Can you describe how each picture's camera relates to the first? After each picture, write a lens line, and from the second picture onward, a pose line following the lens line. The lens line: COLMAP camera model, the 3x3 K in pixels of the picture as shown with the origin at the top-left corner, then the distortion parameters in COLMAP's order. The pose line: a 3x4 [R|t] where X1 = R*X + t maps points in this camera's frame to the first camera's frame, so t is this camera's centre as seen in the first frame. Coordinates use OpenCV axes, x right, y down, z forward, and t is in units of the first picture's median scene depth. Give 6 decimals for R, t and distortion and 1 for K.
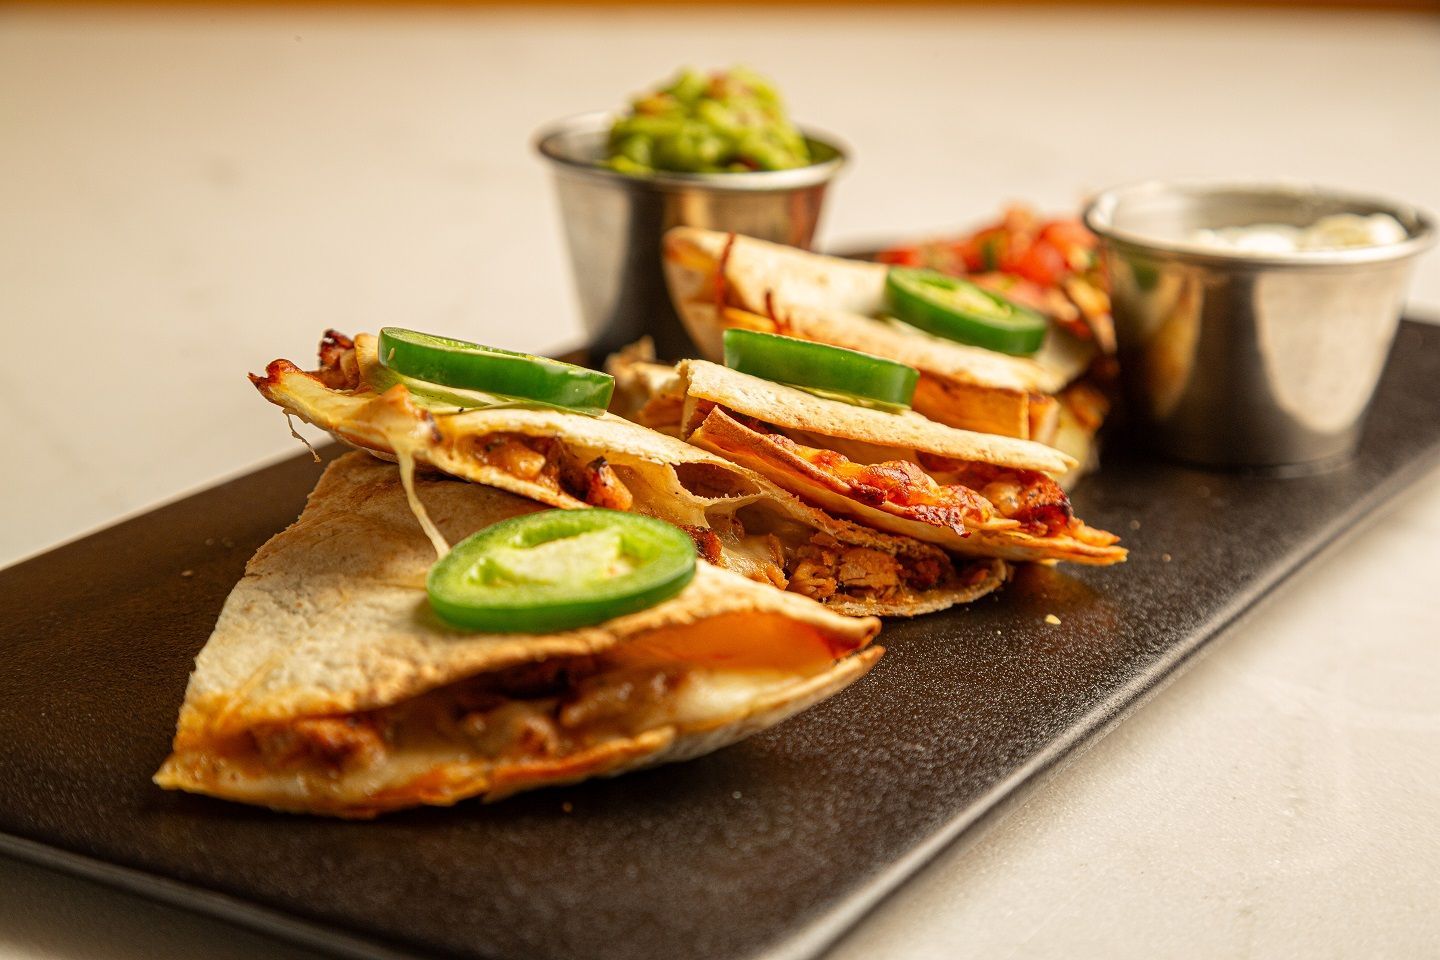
lens RADIAL K [[3637.3, 0, 720.0], [0, 3637.3, 480.0], [0, 0, 1]] dist [0.024776, 0.004703]
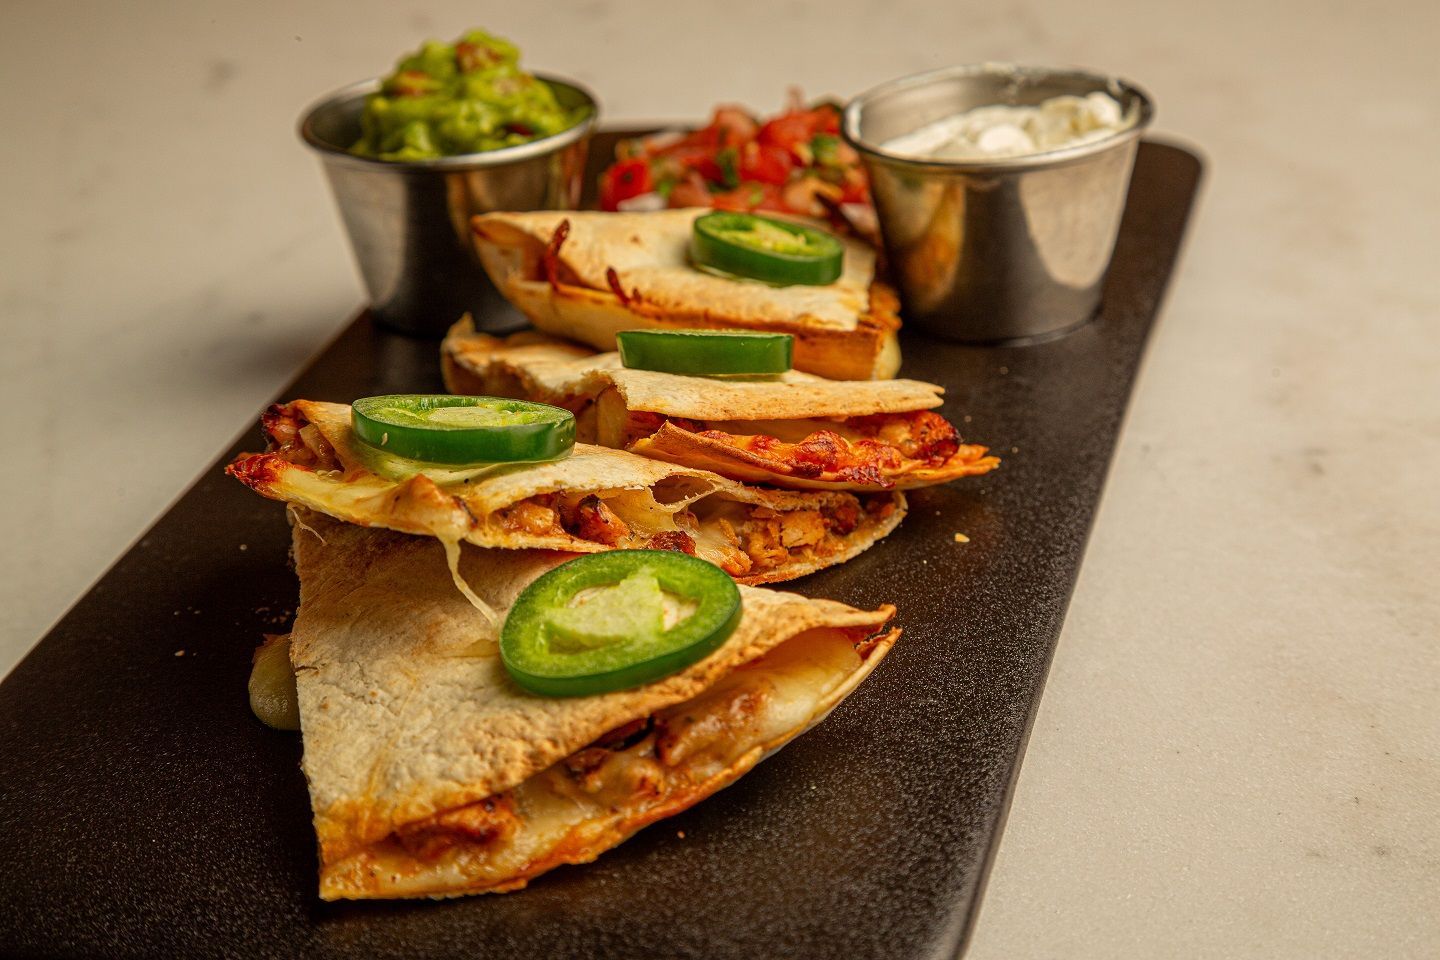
lens RADIAL K [[3637.3, 0, 720.0], [0, 3637.3, 480.0], [0, 0, 1]] dist [0.024776, 0.004703]
pose [[0.944015, -0.200801, 0.261751, -0.276025], [0.157754, 0.971593, 0.176409, -0.193590], [-0.289739, -0.125240, 0.948876, -0.049314]]
